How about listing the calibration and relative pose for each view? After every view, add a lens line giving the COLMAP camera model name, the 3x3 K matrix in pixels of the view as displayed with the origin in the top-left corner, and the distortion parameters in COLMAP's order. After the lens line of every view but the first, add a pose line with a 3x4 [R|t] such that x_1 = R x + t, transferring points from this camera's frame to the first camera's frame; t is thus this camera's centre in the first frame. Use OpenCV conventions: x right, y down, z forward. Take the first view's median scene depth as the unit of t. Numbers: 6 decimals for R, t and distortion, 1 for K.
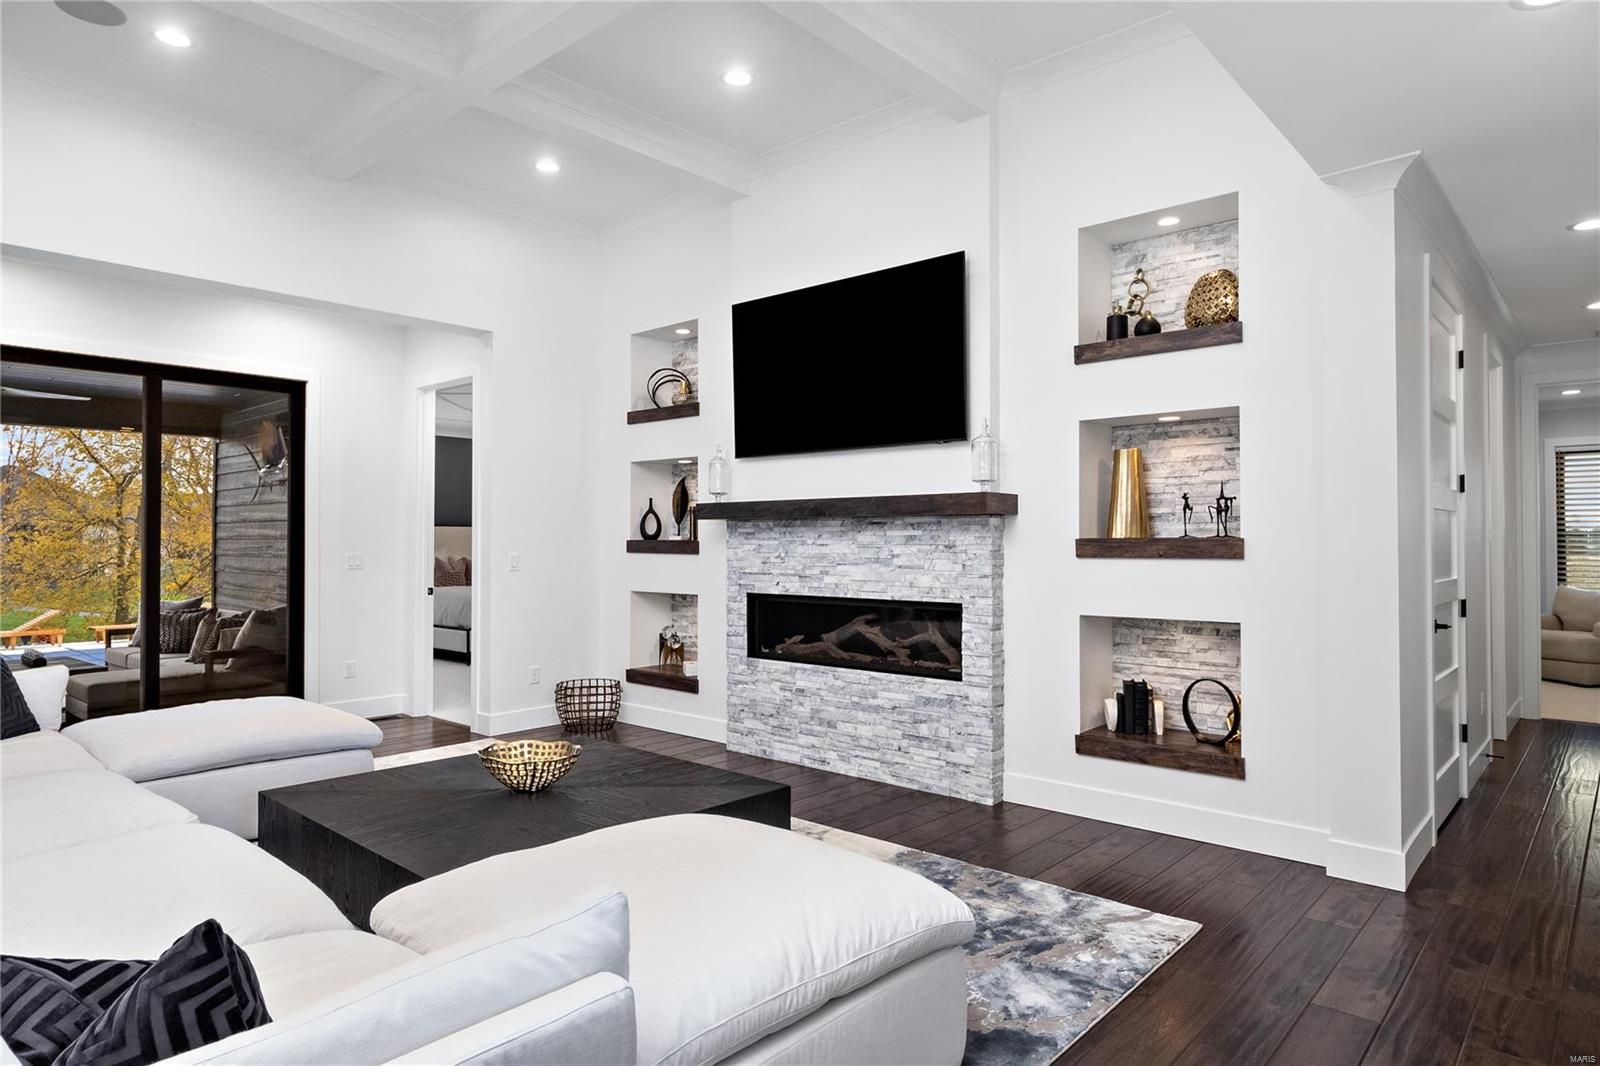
lens RADIAL K [[934.6, 0, 800.0], [0, 934.6, 533.0], [0, 0, 1]] dist [0.001699, -0.000064]
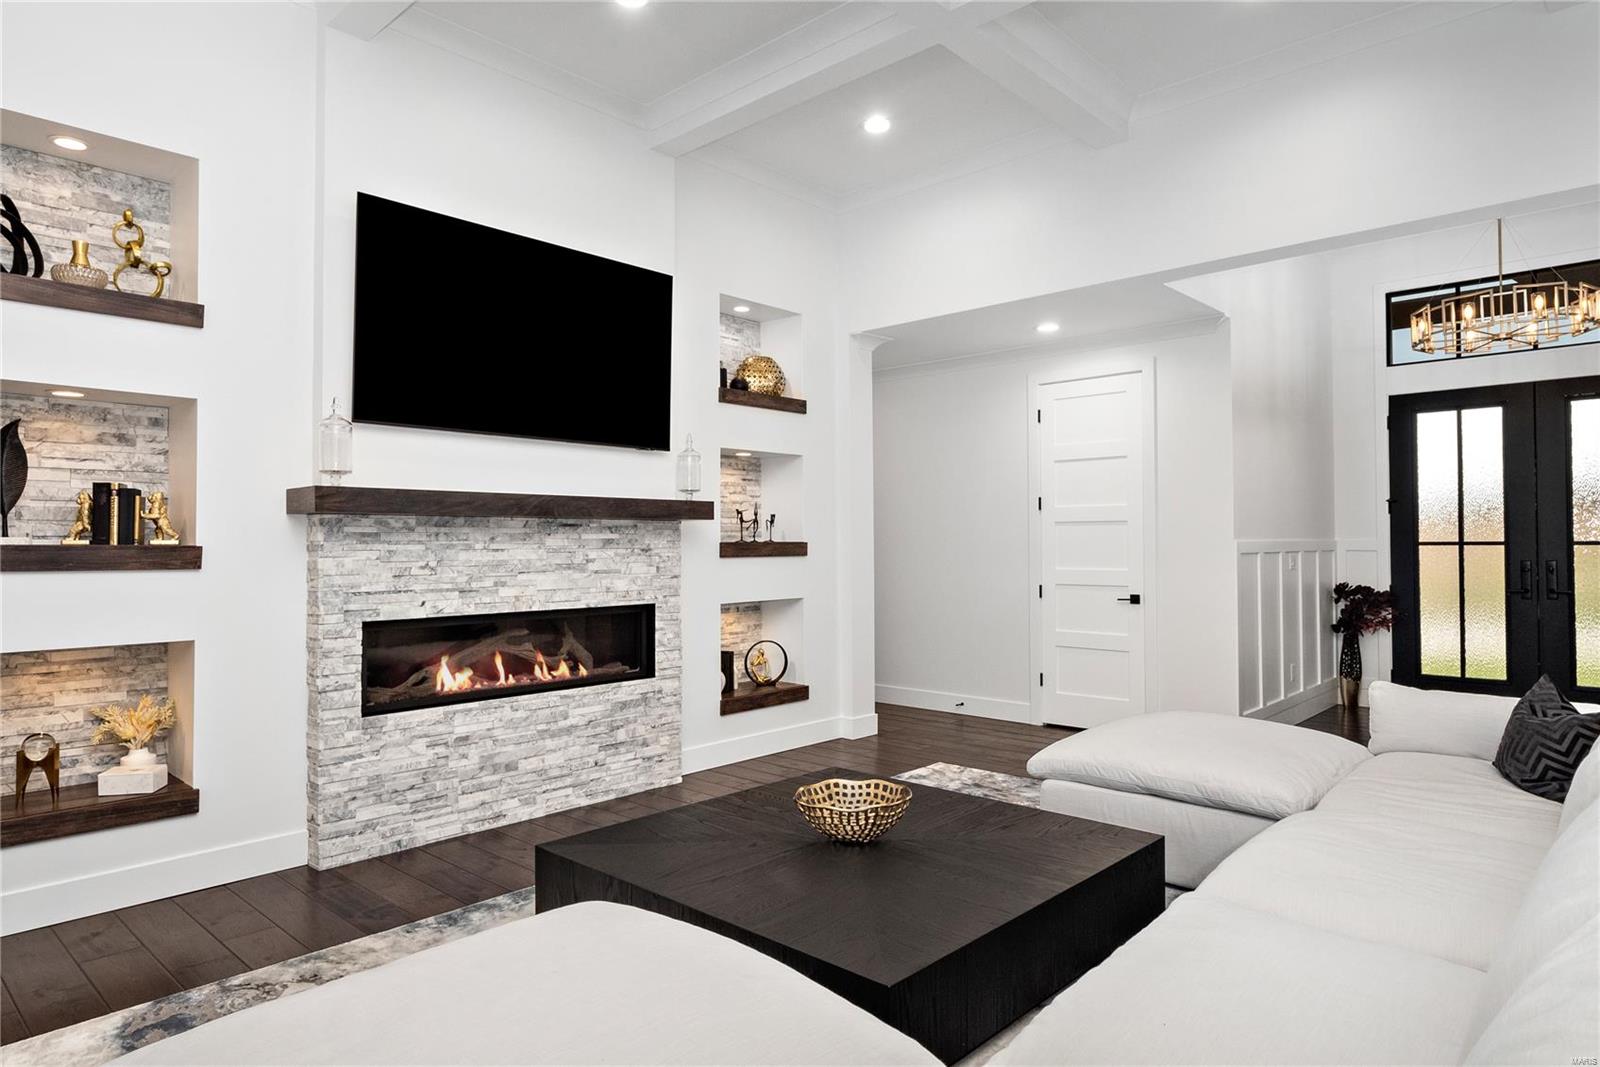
lens RADIAL K [[949.1, 0, 800.0], [0, 949.1, 533.5], [0, 0, 1]] dist [-0.000871, -0.000155]
pose [[0.019636, 0.013400, 0.999717, -0.840647], [-0.001825, 0.999909, -0.013366, 0.009506], [-0.999806, -0.001562, 0.019658, 0.761061]]
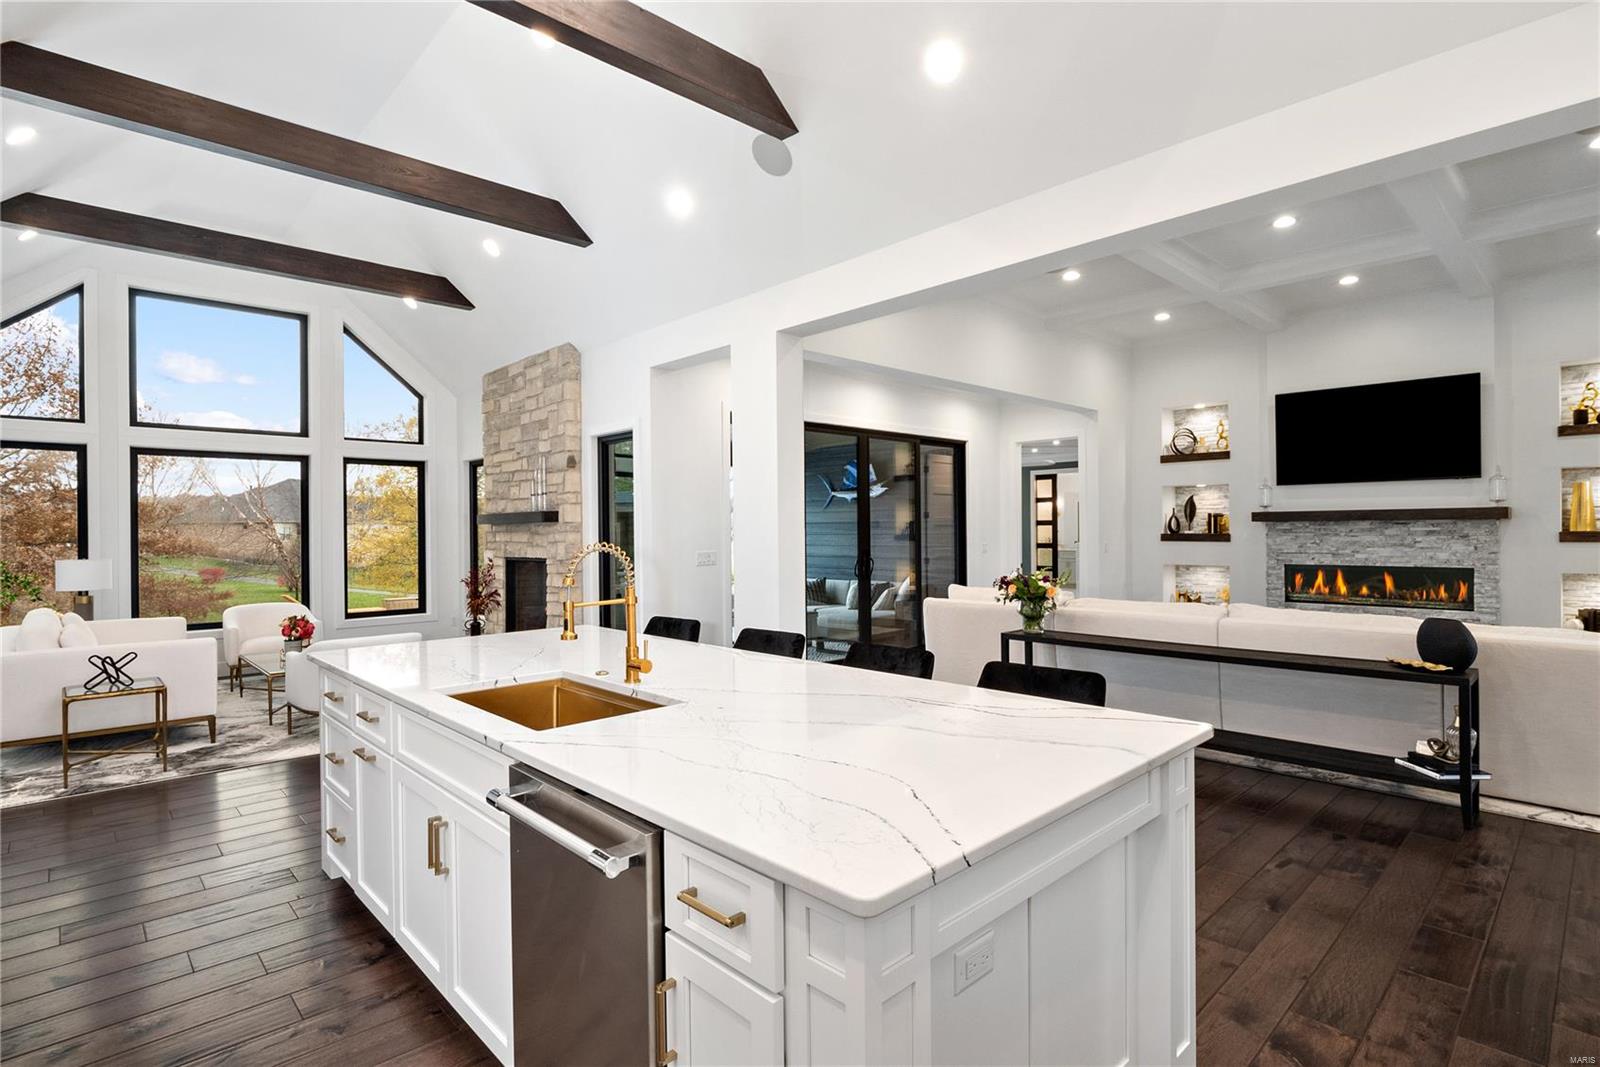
lens RADIAL K [[788.3, 0, 801.5], [0, 788.3, 529.5], [0, 0, 1]] dist [-0.010355, -0.001073]
pose [[0.996665, -0.005029, -0.081448, -0.931989], [0.005338, 0.999979, 0.003579, -0.010590], [0.081428, -0.004002, 0.996671, -0.570510]]
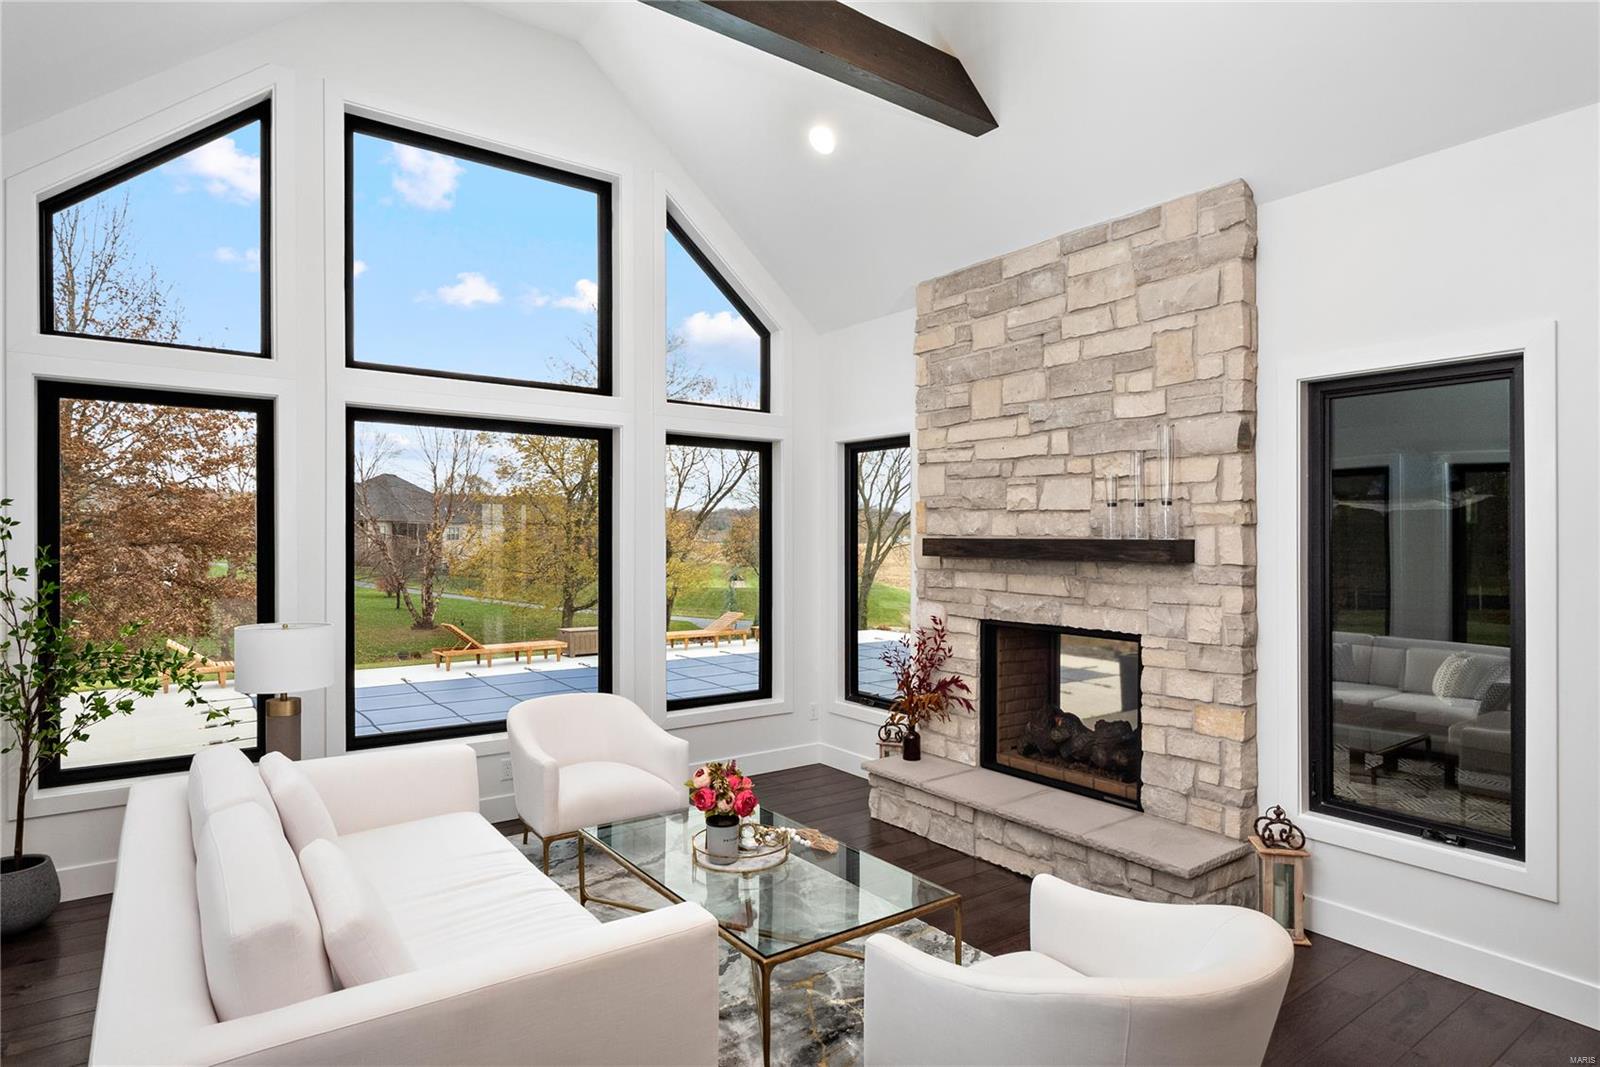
lens RADIAL K [[874.3, 0, 801.5], [0, 874.3, 543.3], [0, 0, 1]] dist [0.001658, 0.000908]
pose [[0.979234, 0.013924, -0.202253, -1.669552], [-0.011521, 0.999848, 0.013052, -0.044079], [0.202404, -0.010451, 0.979246, 0.010766]]
